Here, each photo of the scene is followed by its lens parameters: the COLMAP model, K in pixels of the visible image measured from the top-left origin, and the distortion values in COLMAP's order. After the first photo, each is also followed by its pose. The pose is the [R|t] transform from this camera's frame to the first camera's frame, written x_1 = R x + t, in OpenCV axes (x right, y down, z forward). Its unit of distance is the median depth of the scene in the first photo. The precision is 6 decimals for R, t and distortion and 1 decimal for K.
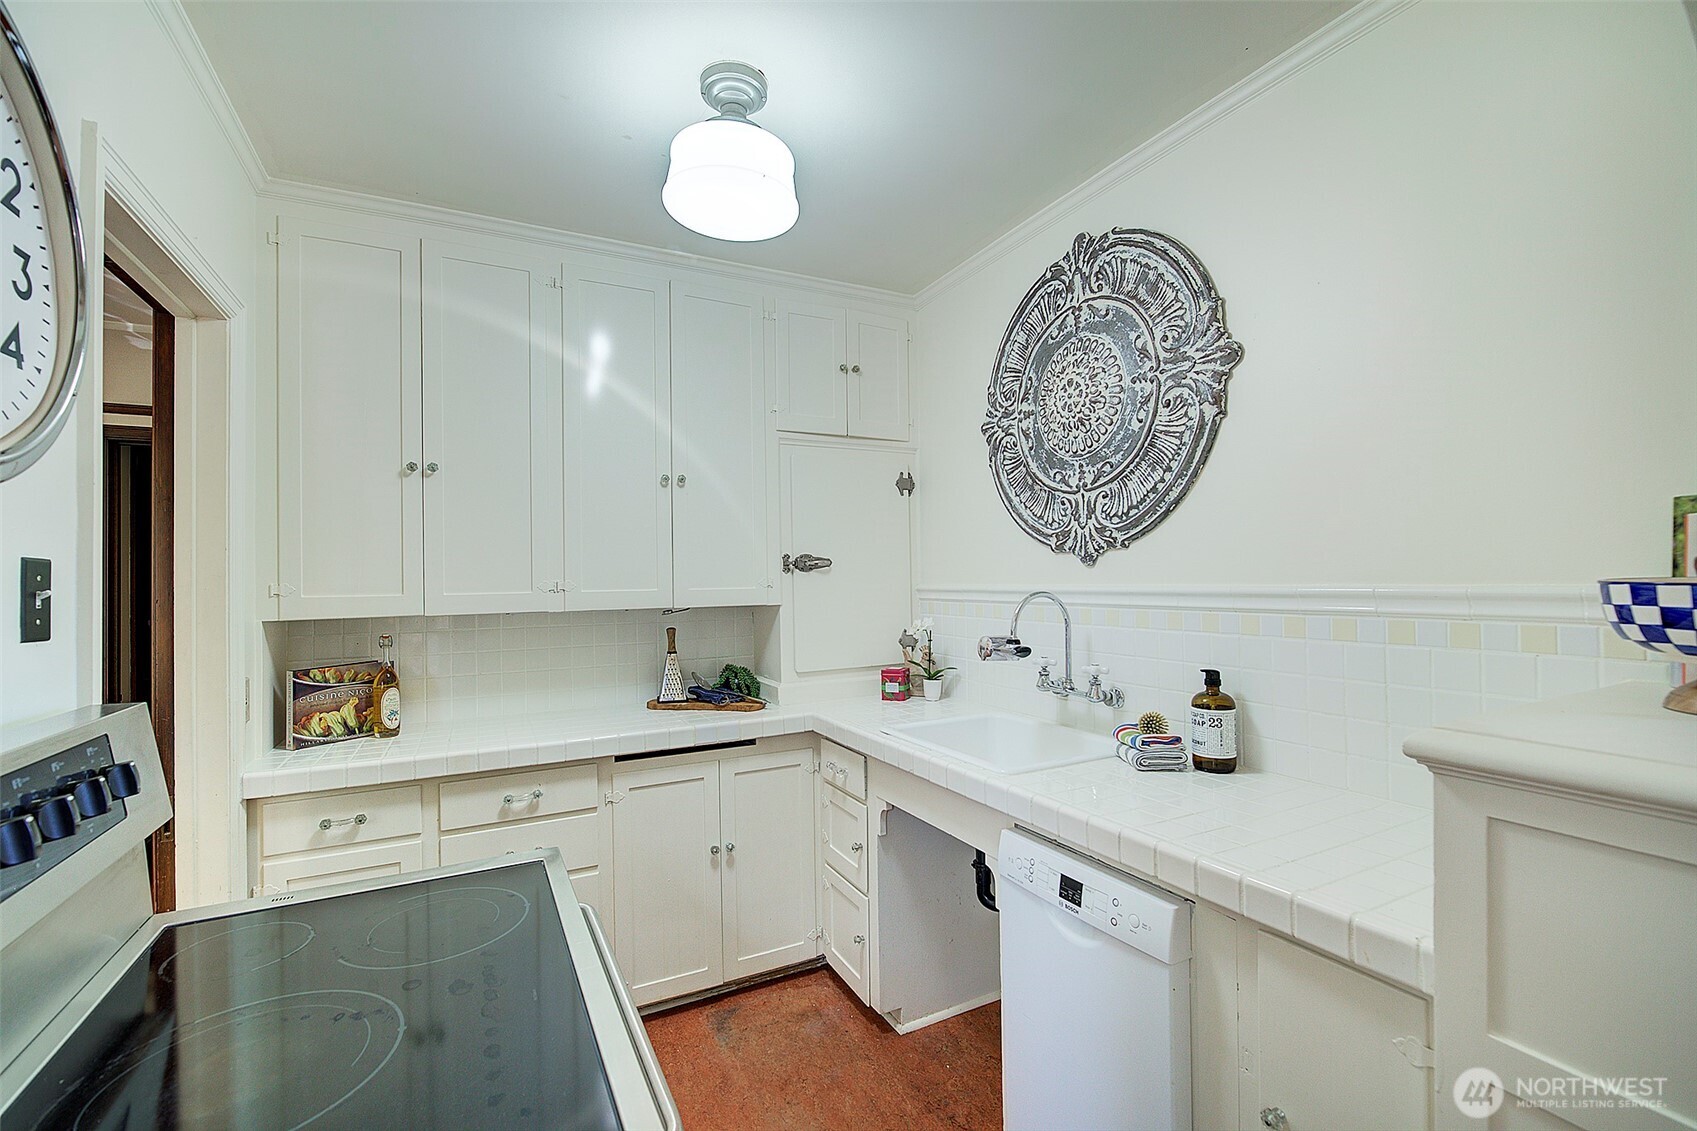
lens RADIAL K [[734.6, 0, 858.5], [0, 734.6, 565.8], [0, 0, 1]] dist [-0.013969, 0.002753]
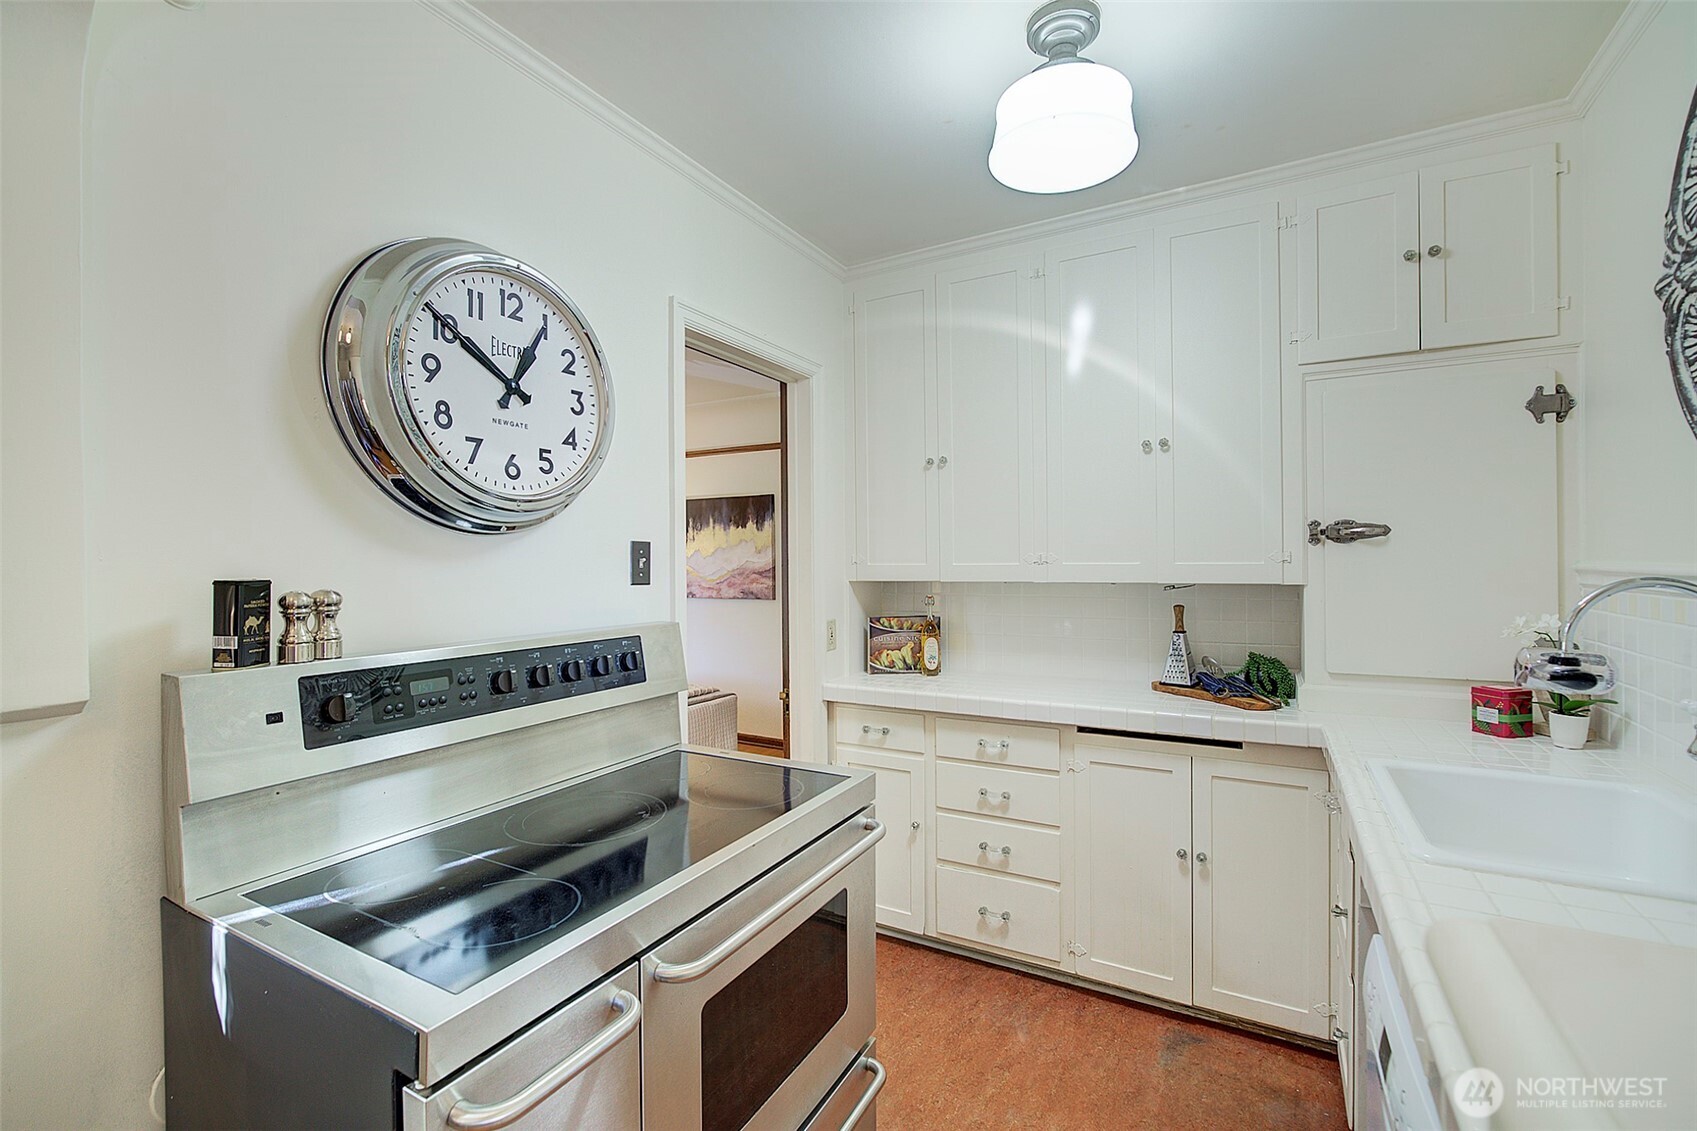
lens RADIAL K [[734.6, 0, 827.0], [0, 734.6, 559.5], [0, 0, 1]] dist [-0.013969, 0.002753]
pose [[0.535316, 0.011471, -0.844574, 0.344587], [0.014939, 0.999623, 0.023046, -0.000124], [0.844520, -0.024954, 0.534943, 0.172068]]
